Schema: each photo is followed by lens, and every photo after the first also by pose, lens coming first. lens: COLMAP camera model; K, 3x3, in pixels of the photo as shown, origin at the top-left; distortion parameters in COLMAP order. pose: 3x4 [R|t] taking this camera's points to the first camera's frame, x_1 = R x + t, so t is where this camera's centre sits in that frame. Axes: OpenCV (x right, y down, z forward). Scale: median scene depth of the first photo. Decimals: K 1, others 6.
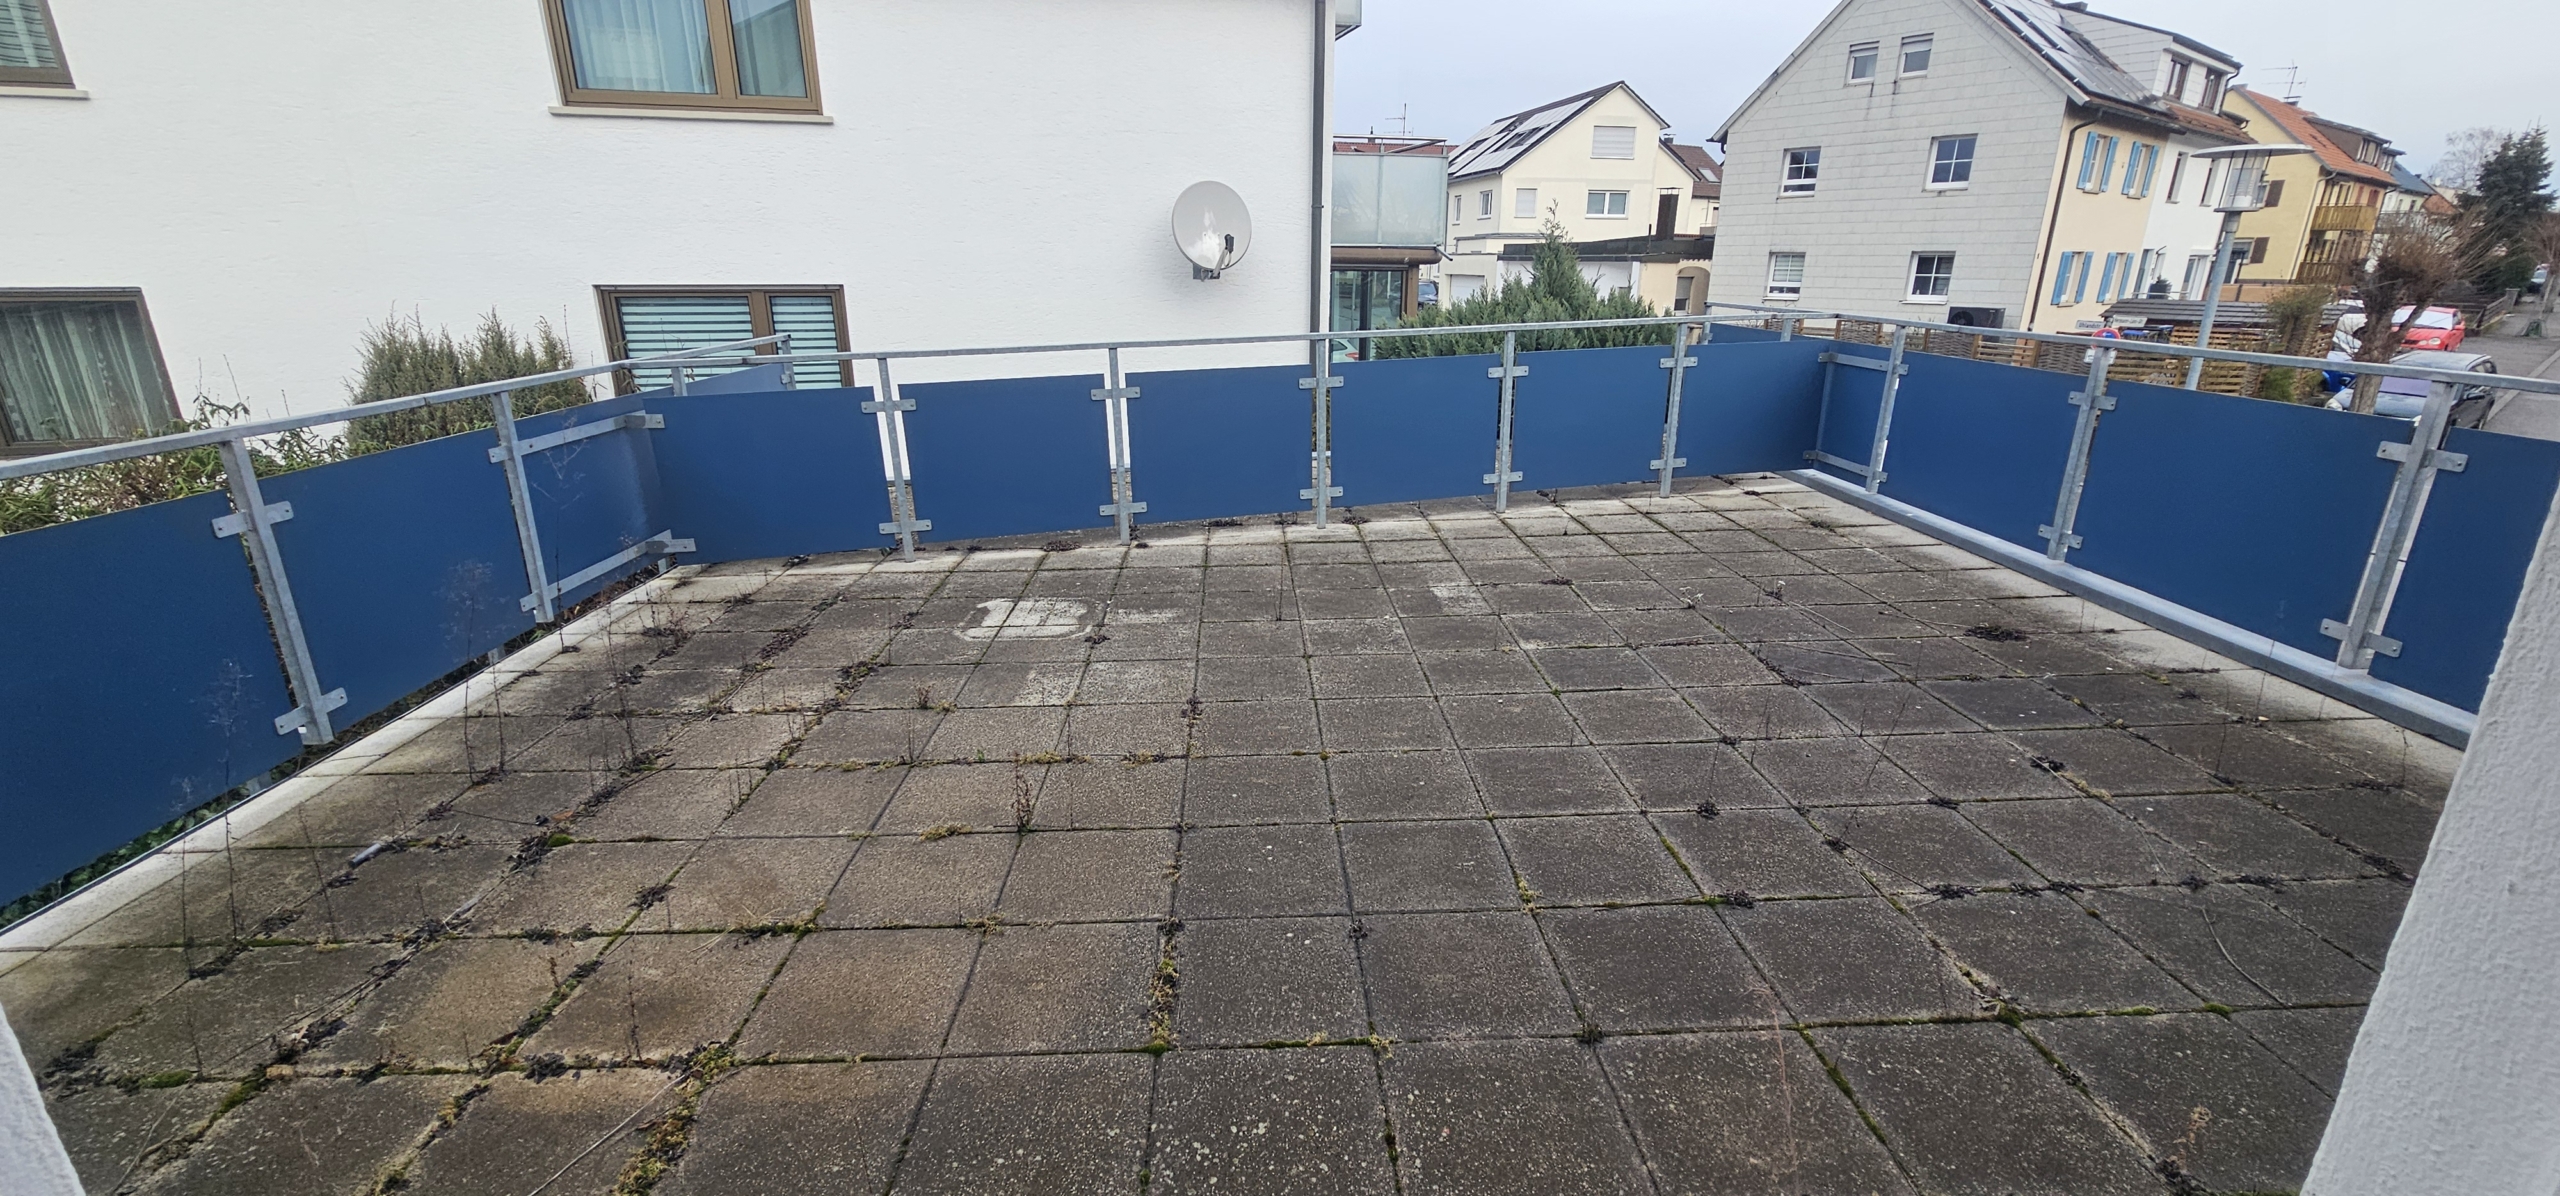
lens RADIAL K [[1045.4, 0, 1276.8], [0, 1045.4, 602.3], [0, 0, 1]] dist [-0.001729, -0.000635]
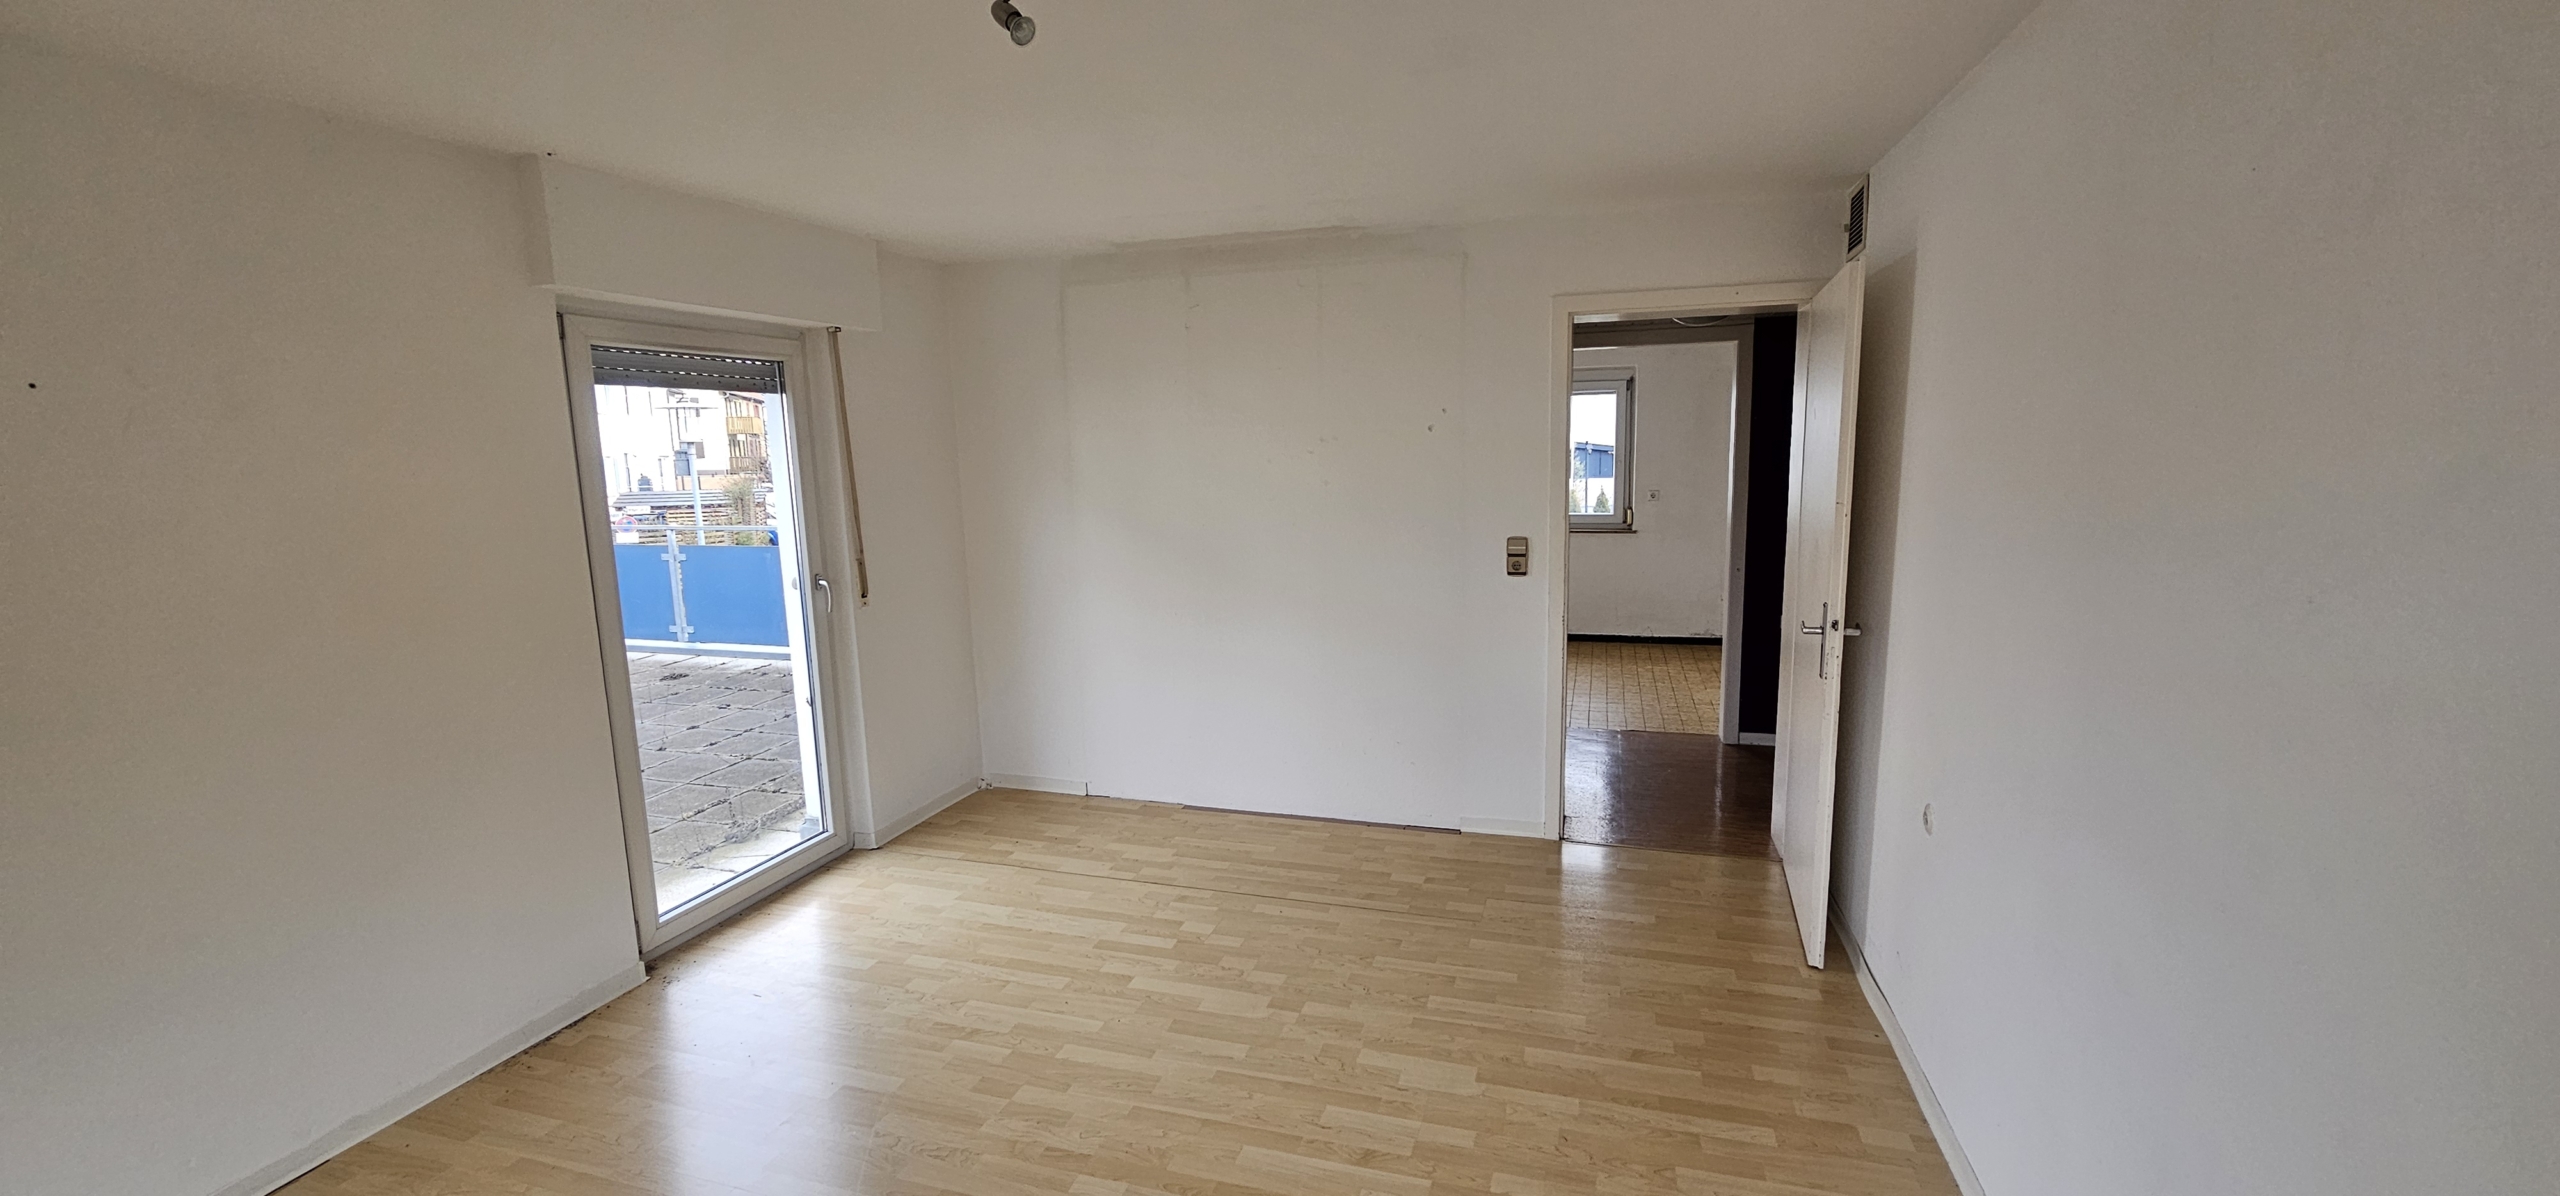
lens RADIAL K [[1045.4, 0, 1276.8], [0, 1045.4, 602.3], [0, 0, 1]] dist [-0.001729, -0.000635]
pose [[0.333287, -0.152201, 0.930459, -0.555375], [0.313670, 0.948567, 0.042807, 0.129017], [-0.889118, 0.277590, 0.363886, -0.566152]]
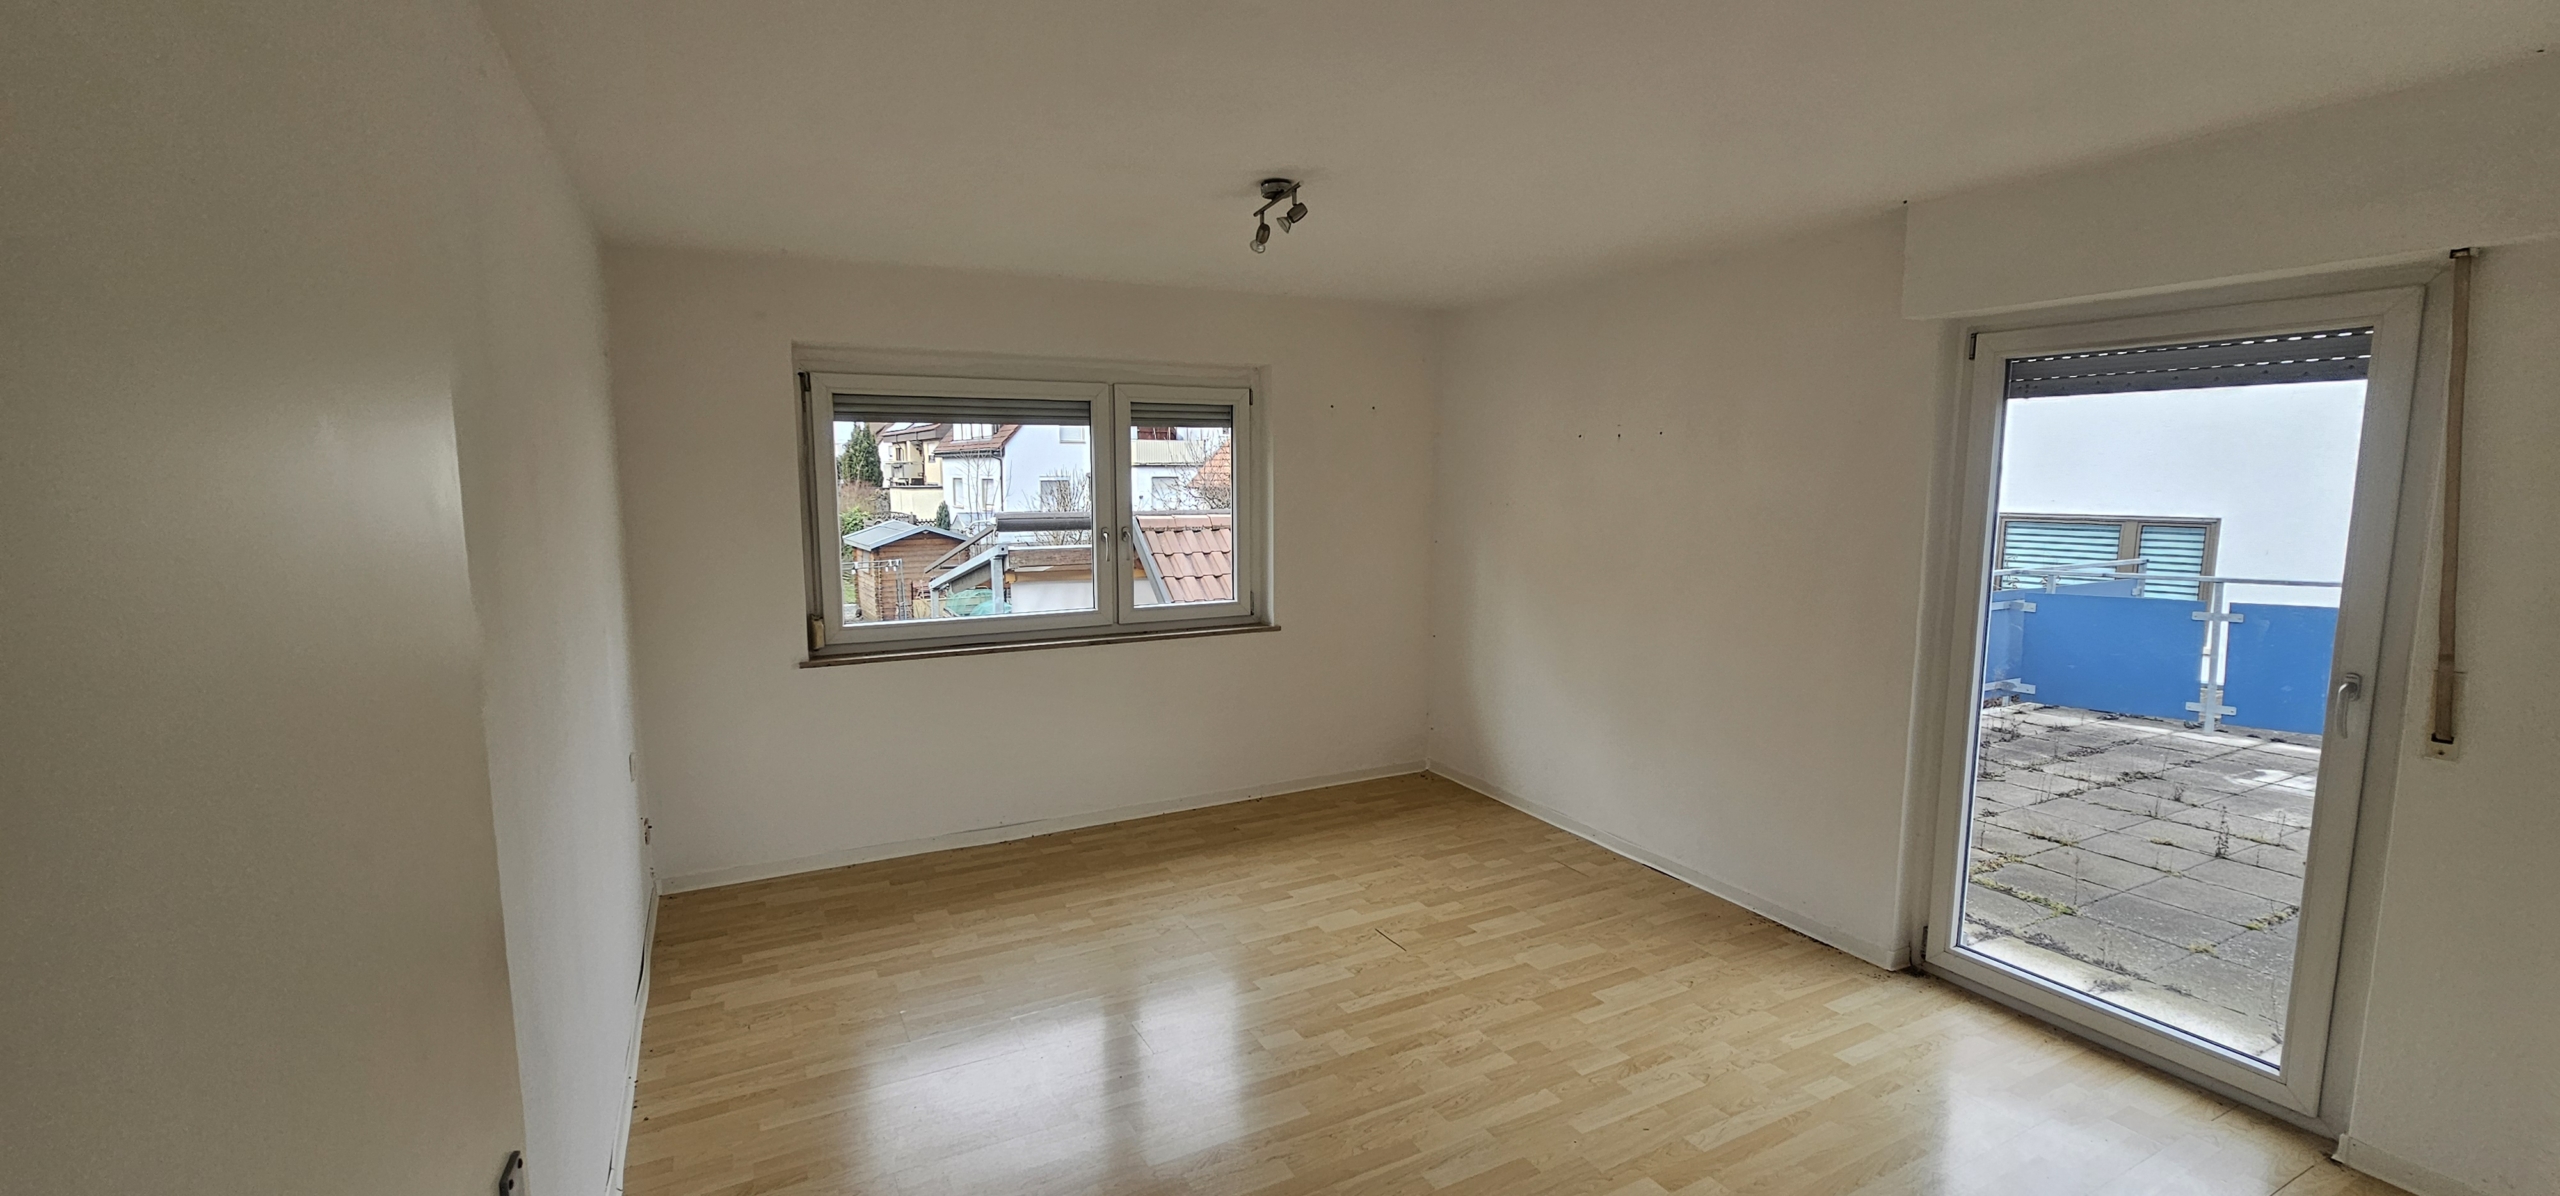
lens RADIAL K [[1045.4, 0, 1276.8], [0, 1045.4, 602.3], [0, 0, 1]] dist [-0.001729, -0.000635]
pose [[0.424786, 0.110511, -0.898523, 0.311510], [-0.279699, 0.959983, -0.014160, 0.147729], [0.861002, 0.257331, 0.438698, -0.621479]]
